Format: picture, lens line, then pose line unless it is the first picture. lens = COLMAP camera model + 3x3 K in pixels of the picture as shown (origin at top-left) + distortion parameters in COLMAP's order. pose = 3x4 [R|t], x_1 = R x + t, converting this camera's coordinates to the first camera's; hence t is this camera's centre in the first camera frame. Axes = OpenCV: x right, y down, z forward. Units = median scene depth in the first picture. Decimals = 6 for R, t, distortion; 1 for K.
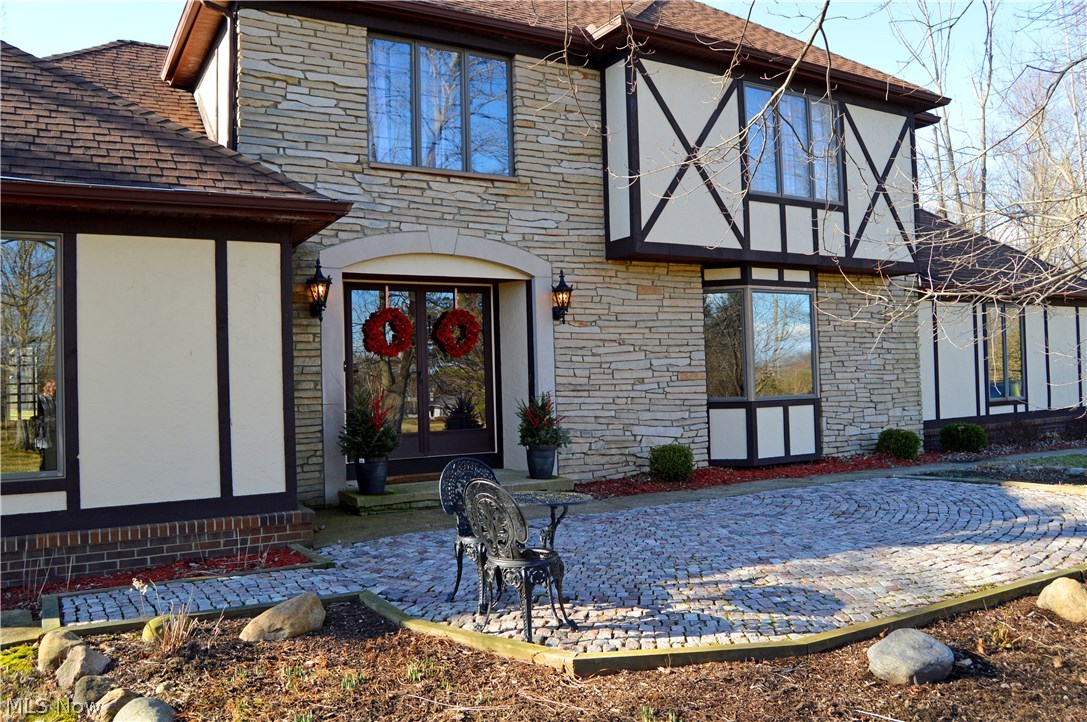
lens RADIAL K [[862.9, 0, 541.6], [0, 862.9, 363.6], [0, 0, 1]] dist [-0.102382, 0.044825]
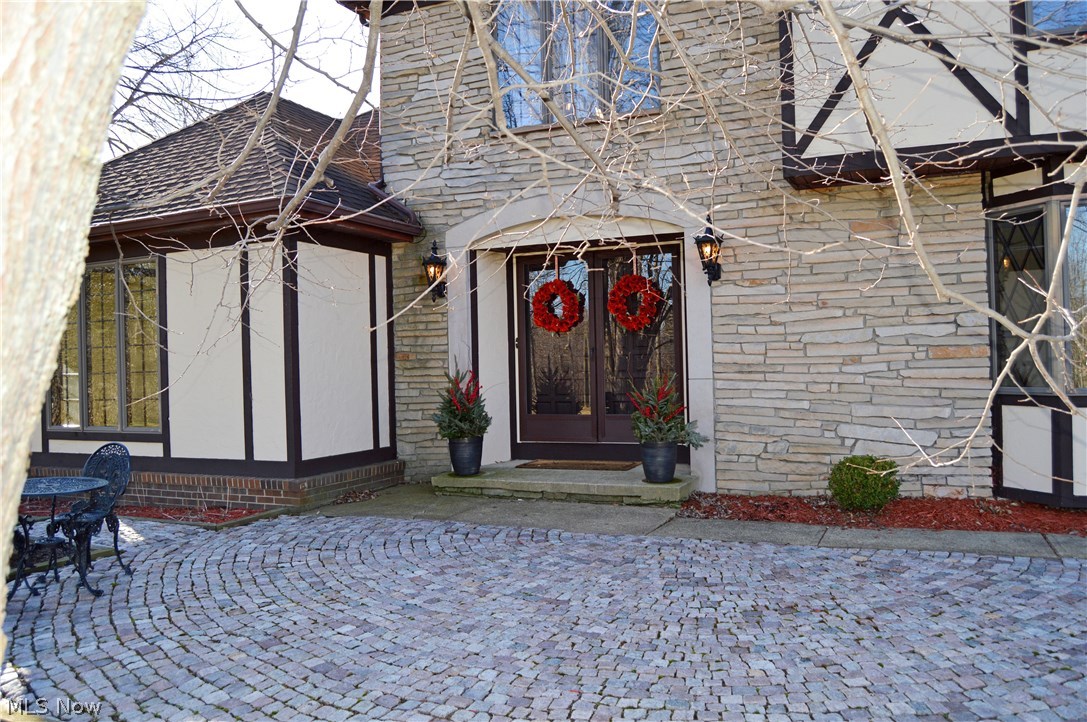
lens RADIAL K [[862.9, 0, 544.2], [0, 862.9, 369.6], [0, 0, 1]] dist [-0.102382, 0.044825]
pose [[0.583290, 0.015743, -0.812111, 0.536488], [0.022337, 0.999123, 0.035412, -0.001430], [0.811957, -0.038796, 0.582427, 0.414221]]
